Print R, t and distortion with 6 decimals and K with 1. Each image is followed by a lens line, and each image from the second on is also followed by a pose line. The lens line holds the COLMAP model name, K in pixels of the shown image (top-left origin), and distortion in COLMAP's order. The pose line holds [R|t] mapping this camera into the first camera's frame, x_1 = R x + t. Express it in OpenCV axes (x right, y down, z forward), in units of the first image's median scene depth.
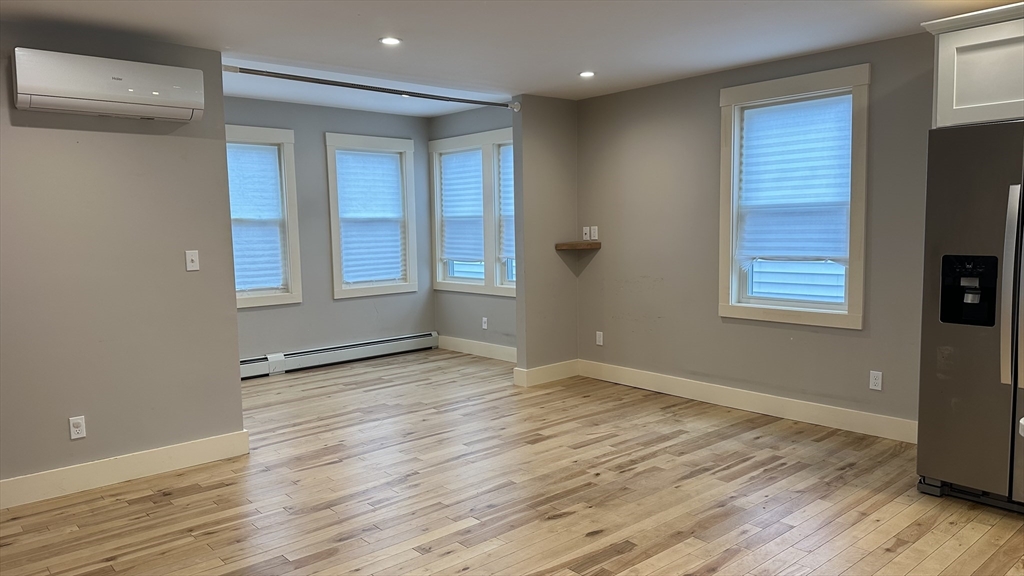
lens RADIAL K [[717.4, 0, 512.0], [0, 717.4, 288.0], [0, 0, 1]] dist [0.124255, -0.129171]
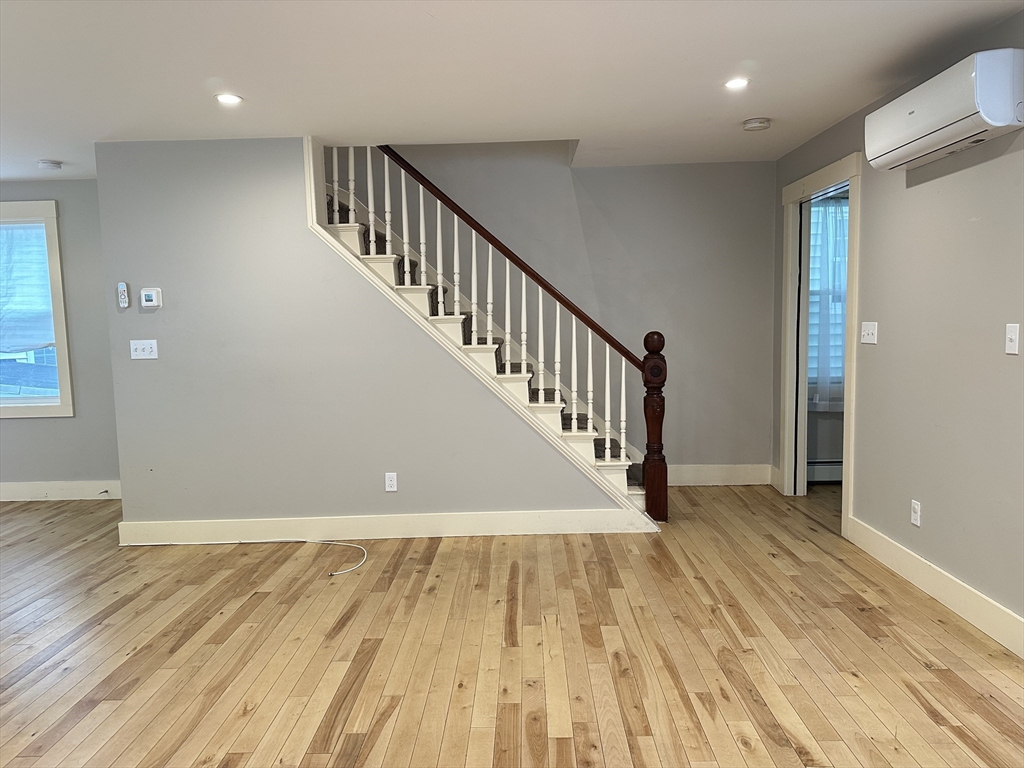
lens RADIAL K [[716.3, 0, 541.8], [0, 716.3, 385.7], [0, 0, 1]] dist [-0.004578, -0.001262]
pose [[-0.635793, 0.104884, -0.764700, 0.211725], [-0.041856, 0.984582, 0.169843, -0.057300], [0.770724, 0.139992, -0.621601, 0.657925]]
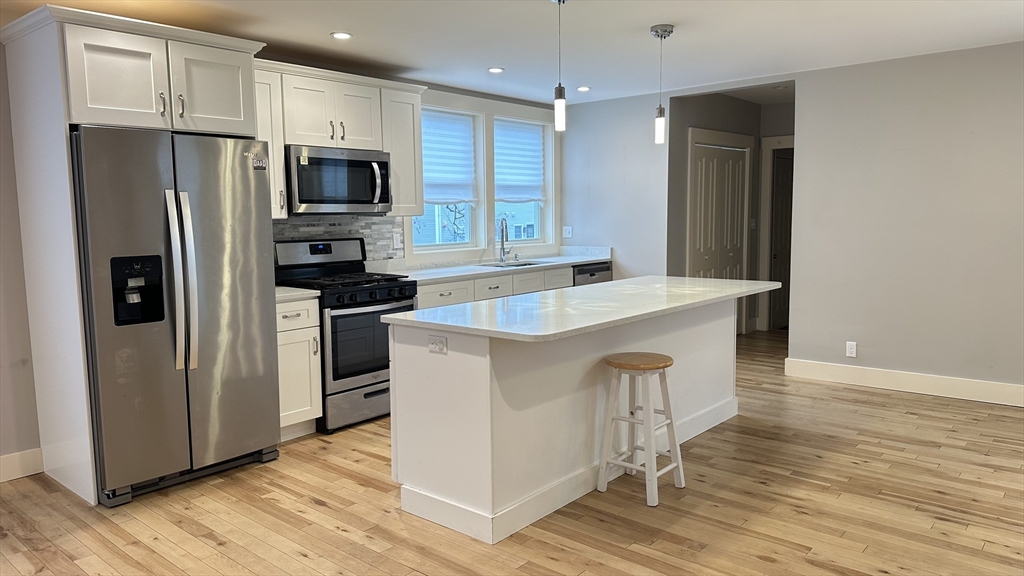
lens RADIAL K [[708.1, 0, 490.9], [0, 708.1, 291.5], [0, 0, 1]] dist [0.130531, -0.155799]
pose [[-0.122179, -0.084035, 0.988944, -0.837772], [0.112202, 0.988852, 0.097889, -0.073594], [-0.986146, 0.122921, -0.111388, 1.206156]]
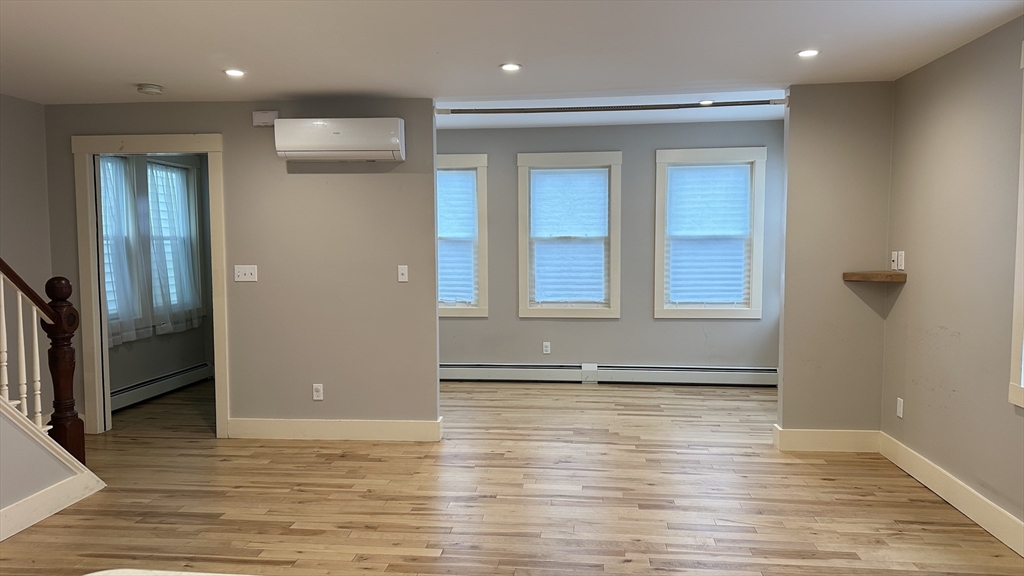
lens RADIAL K [[708.1, 0, 490.9], [0, 708.1, 291.5], [0, 0, 1]] dist [0.130531, -0.155799]
pose [[0.678059, 0.067211, -0.731928, 0.327784], [-0.073763, 0.997005, 0.023218, -0.028338], [0.731297, 0.038246, 0.680986, 0.183224]]
